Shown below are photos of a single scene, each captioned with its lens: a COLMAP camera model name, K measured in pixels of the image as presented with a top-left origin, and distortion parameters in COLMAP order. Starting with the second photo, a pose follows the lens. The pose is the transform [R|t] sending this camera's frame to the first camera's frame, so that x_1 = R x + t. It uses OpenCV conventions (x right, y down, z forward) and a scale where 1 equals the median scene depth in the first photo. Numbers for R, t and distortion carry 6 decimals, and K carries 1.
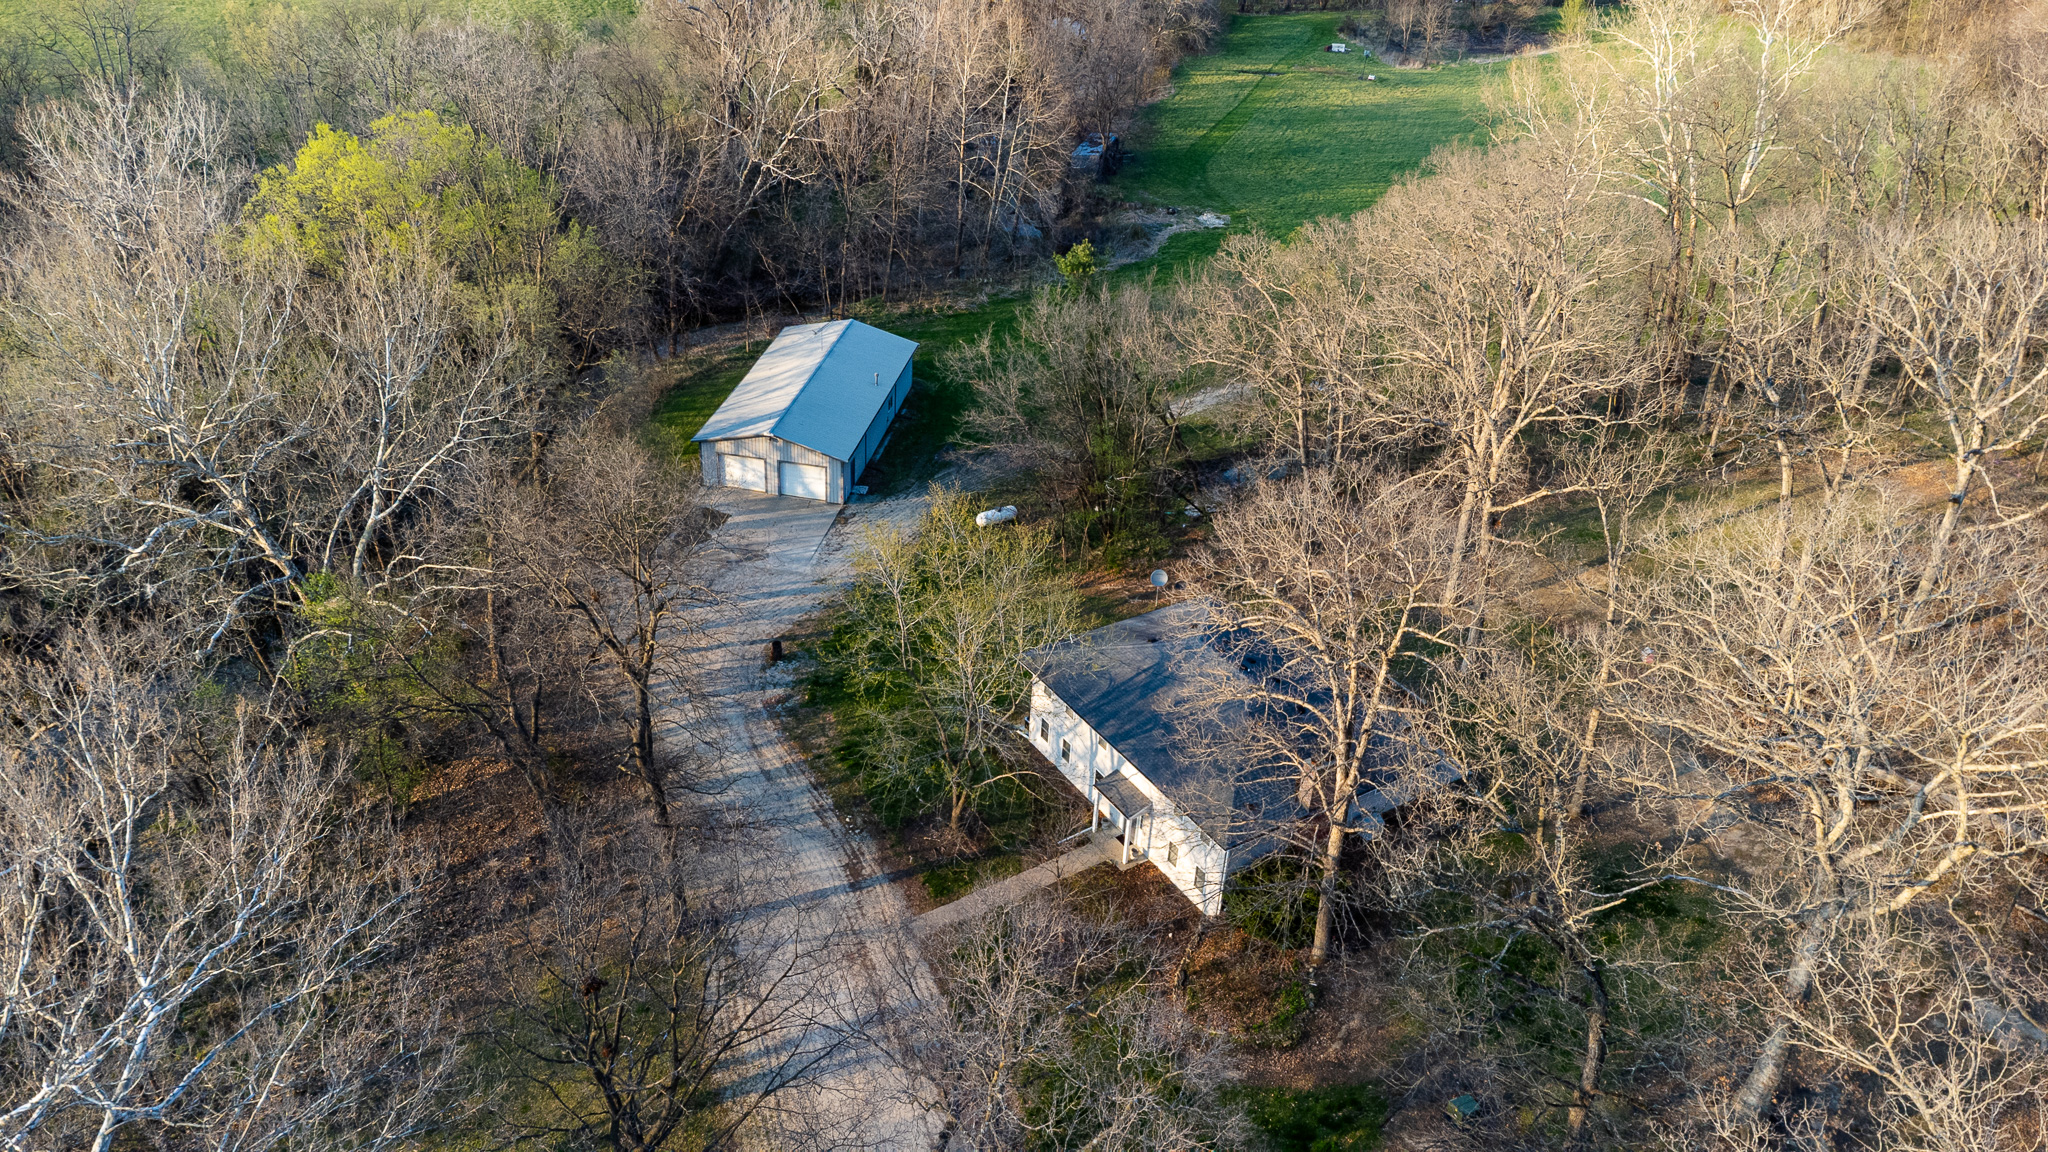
lens RADIAL K [[1560.7, 0, 1024.0], [0, 1560.7, 576.0], [0, 0, 1]] dist [-0.007330, -0.002243]
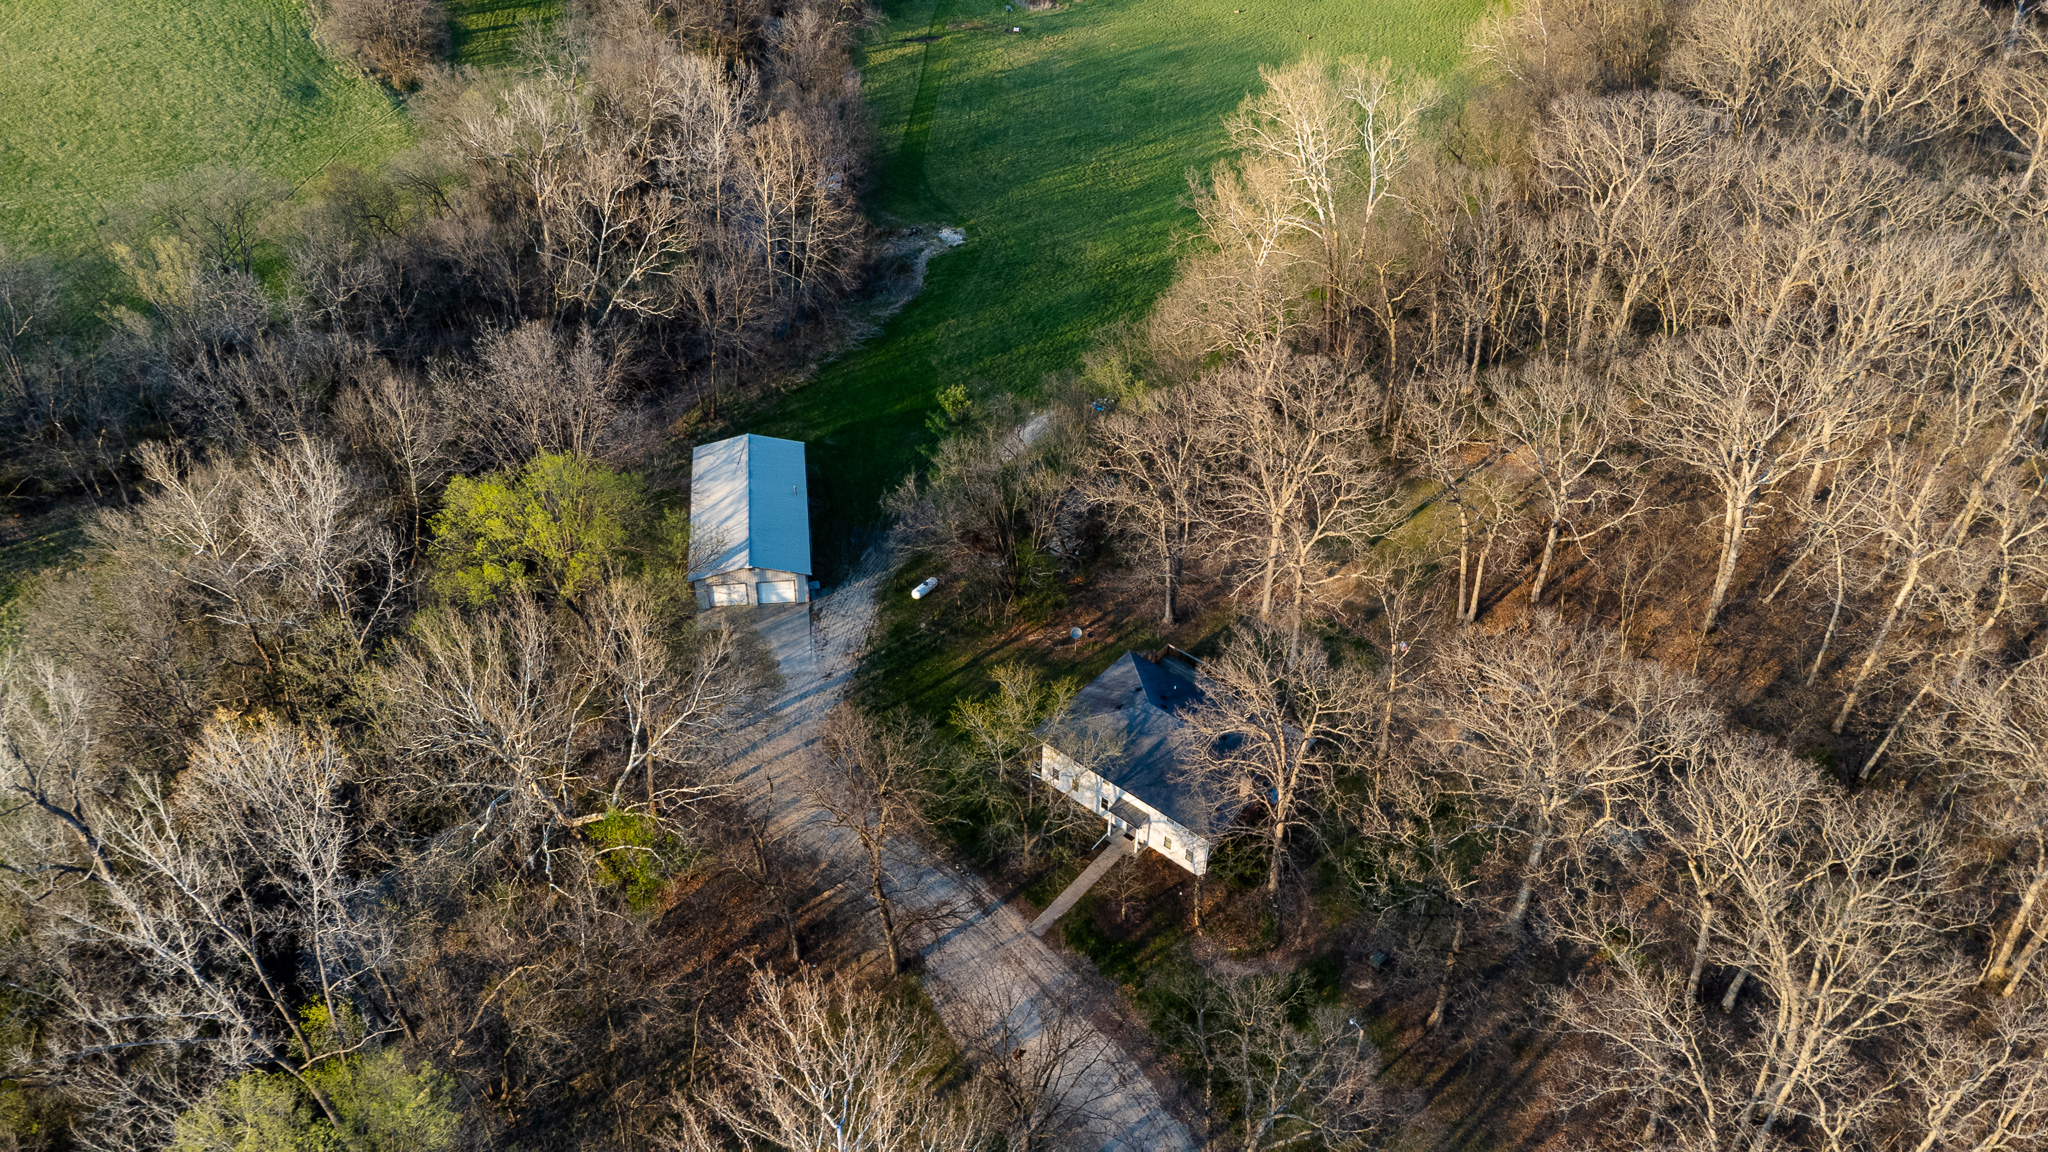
lens RADIAL K [[1560.7, 0, 1024.0], [0, 1560.7, 576.0], [0, 0, 1]] dist [-0.007330, -0.002243]
pose [[0.951637, -0.214770, 0.219686, -0.319069], [0.178410, 0.968459, 0.173947, -0.371061], [-0.250115, -0.126340, 0.959938, -0.450714]]
